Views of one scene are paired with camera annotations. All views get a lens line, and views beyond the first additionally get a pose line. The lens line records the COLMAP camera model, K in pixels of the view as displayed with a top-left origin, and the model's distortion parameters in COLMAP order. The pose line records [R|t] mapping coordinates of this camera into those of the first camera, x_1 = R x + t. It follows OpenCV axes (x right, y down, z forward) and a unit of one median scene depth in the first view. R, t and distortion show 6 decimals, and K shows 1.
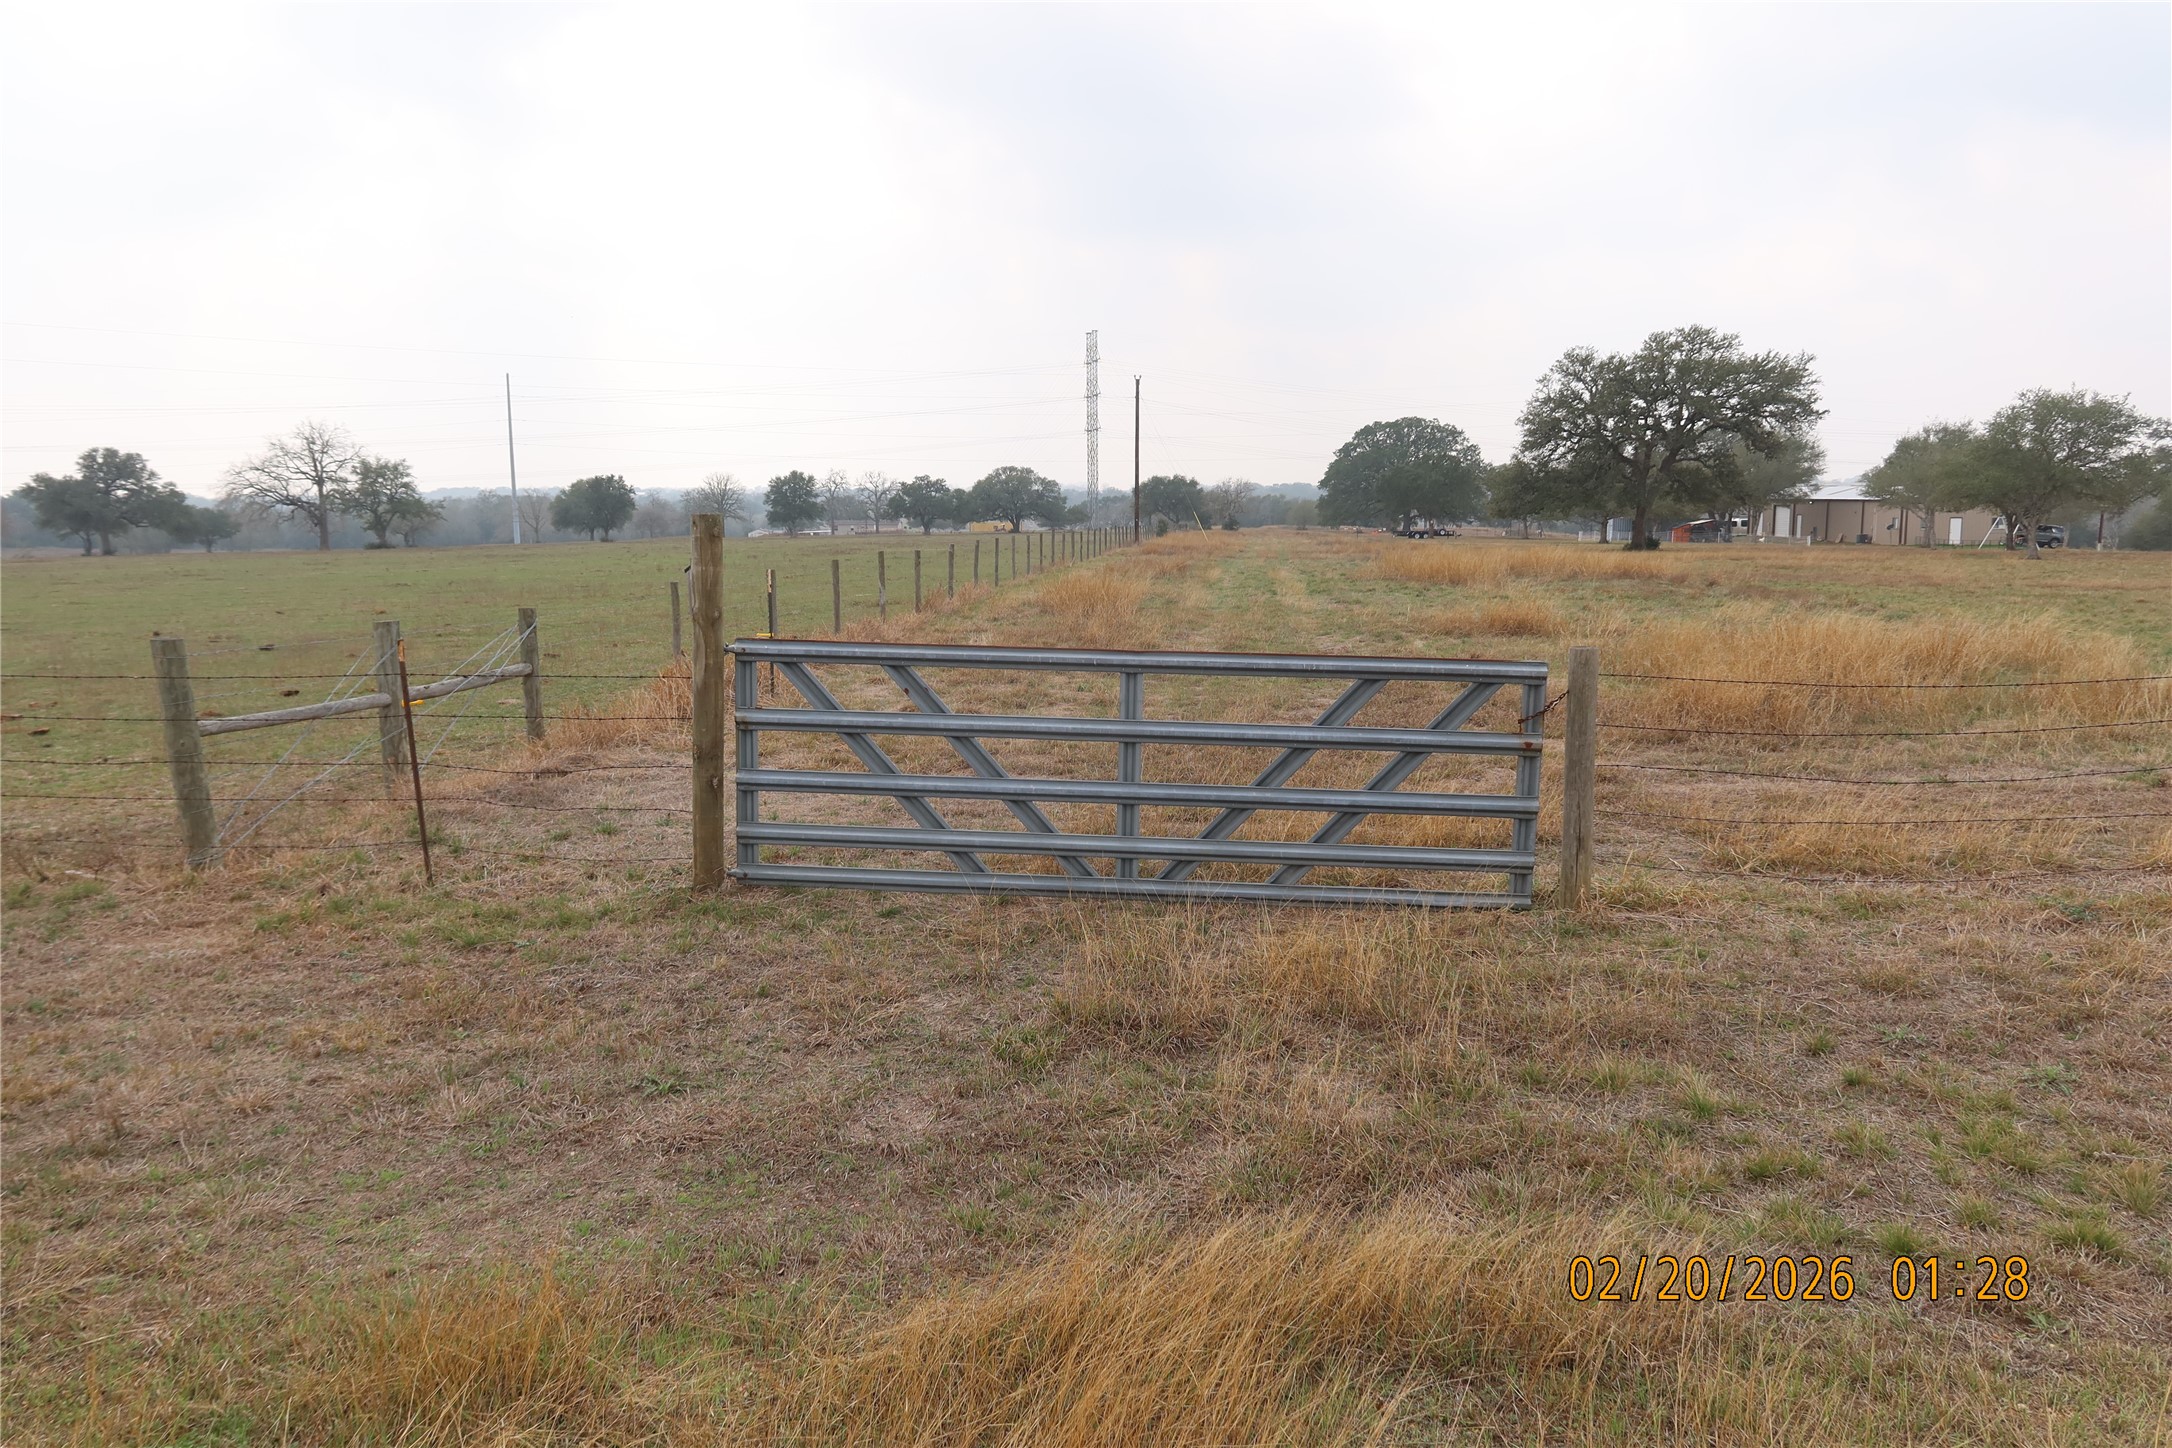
lens RADIAL K [[1481.6, 0, 1086.0], [0, 1481.6, 724.0], [0, 0, 1]] dist [-0.025963, -0.000782]
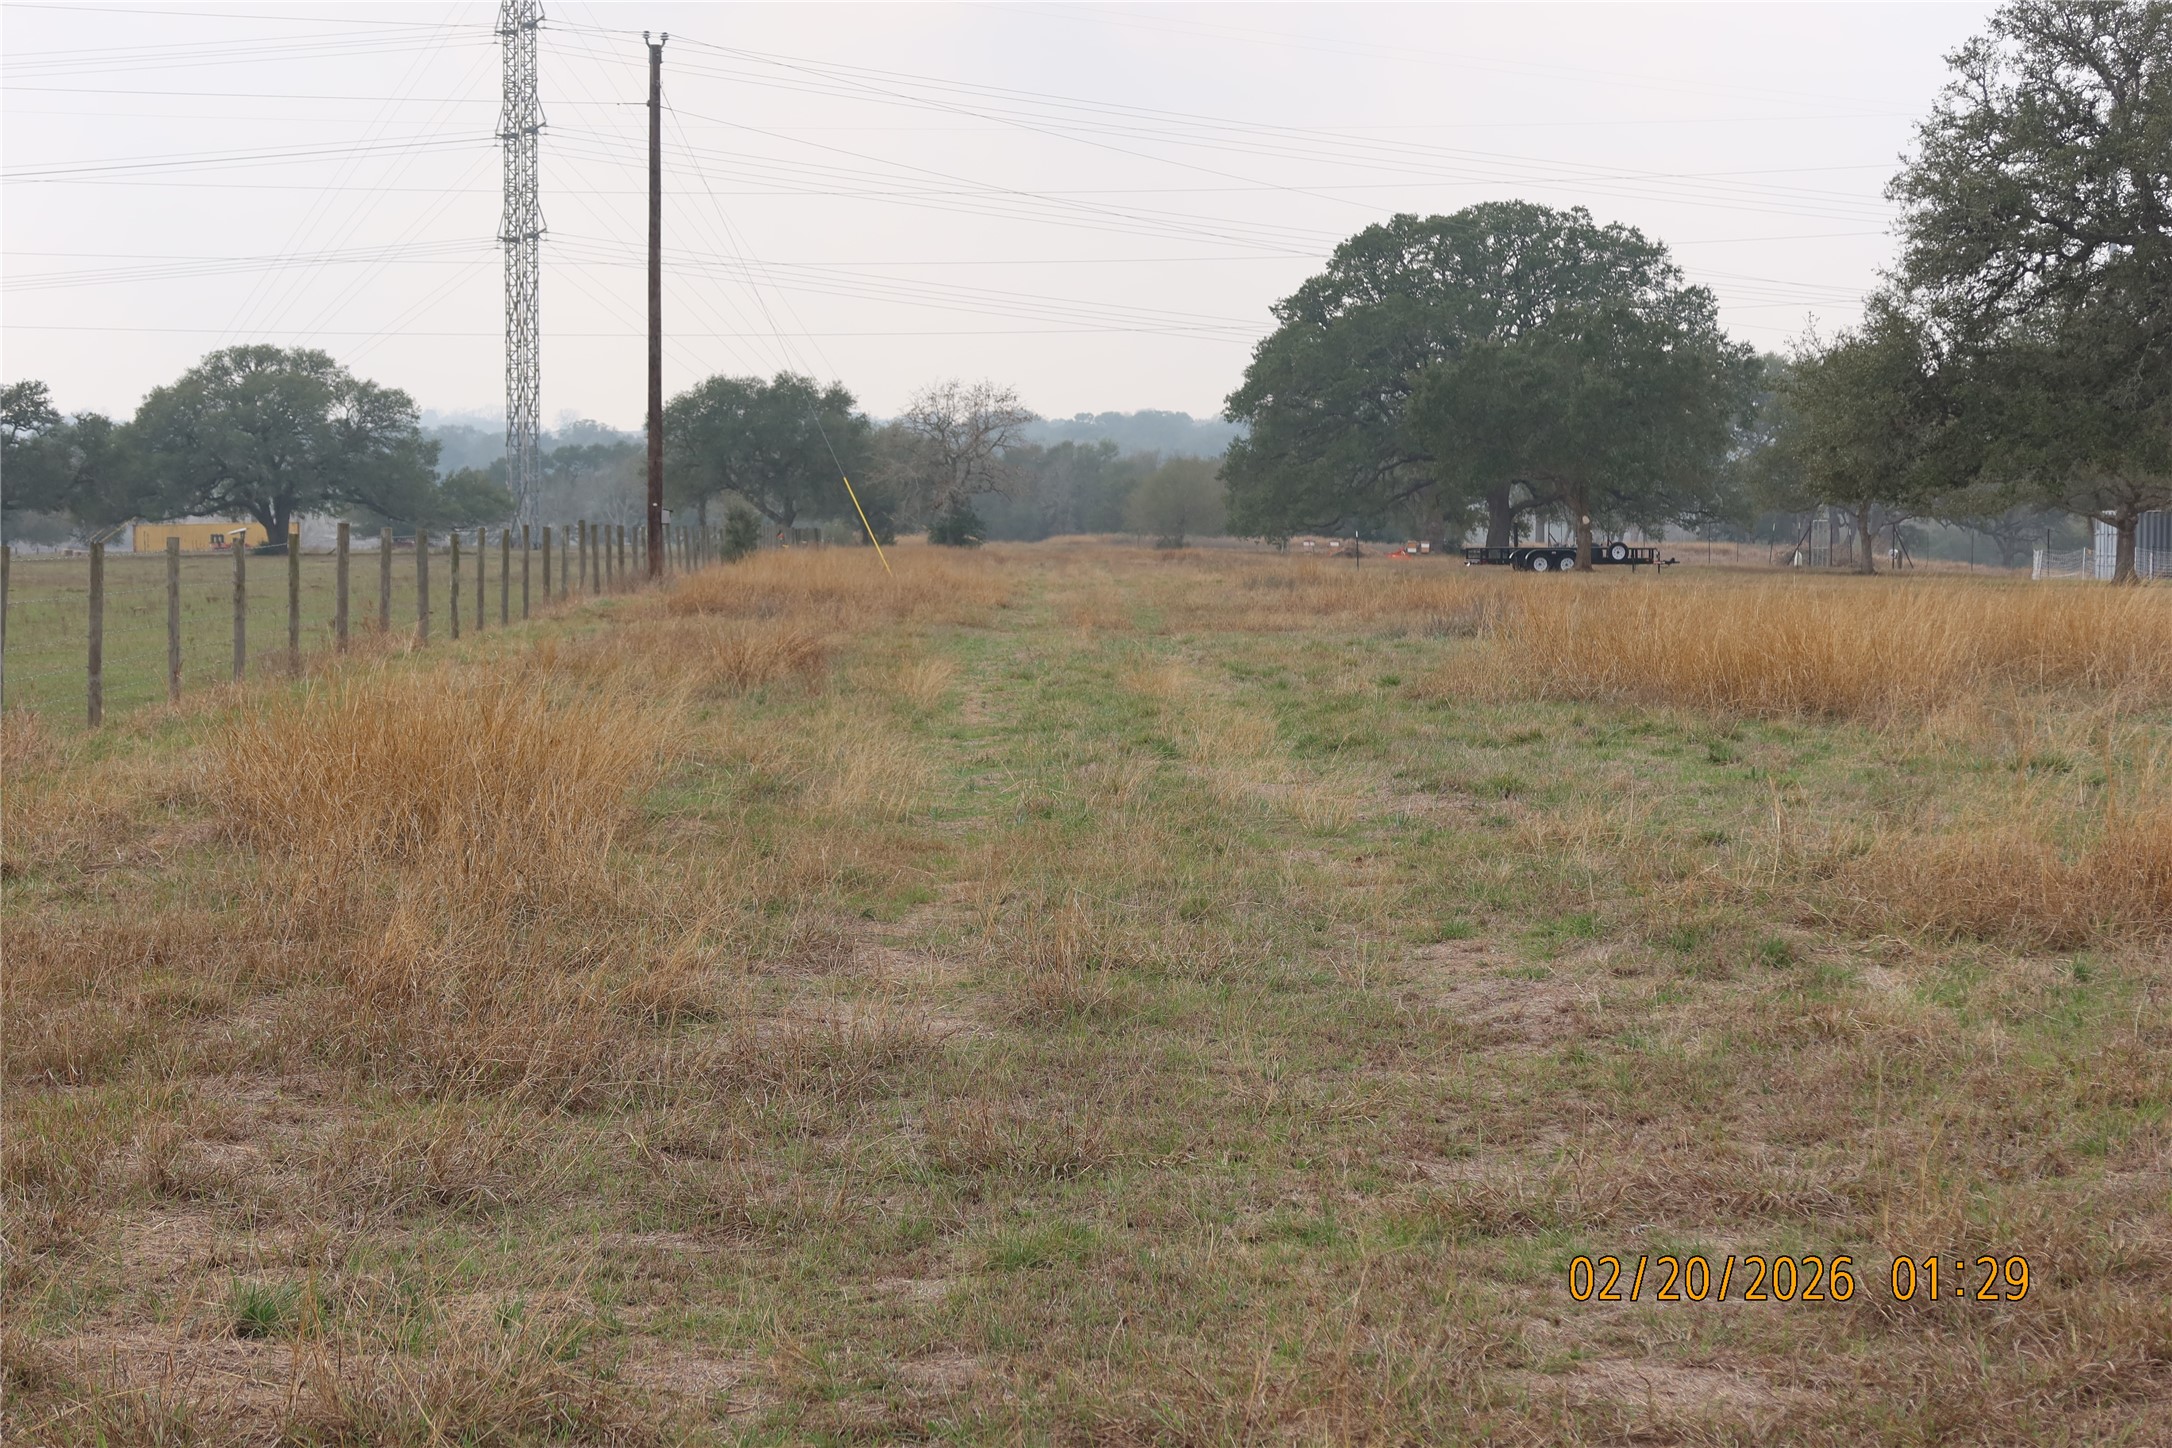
lens RADIAL K [[1746.9, 0, 929.8], [0, 1746.9, 718.1], [0, 0, 1]] dist [-0.005192, -0.004950]
pose [[0.989124, -0.002721, 0.147061, 0.037443], [0.015655, 0.996097, -0.086869, -0.062804], [-0.146250, 0.088227, 0.985305, 0.647140]]
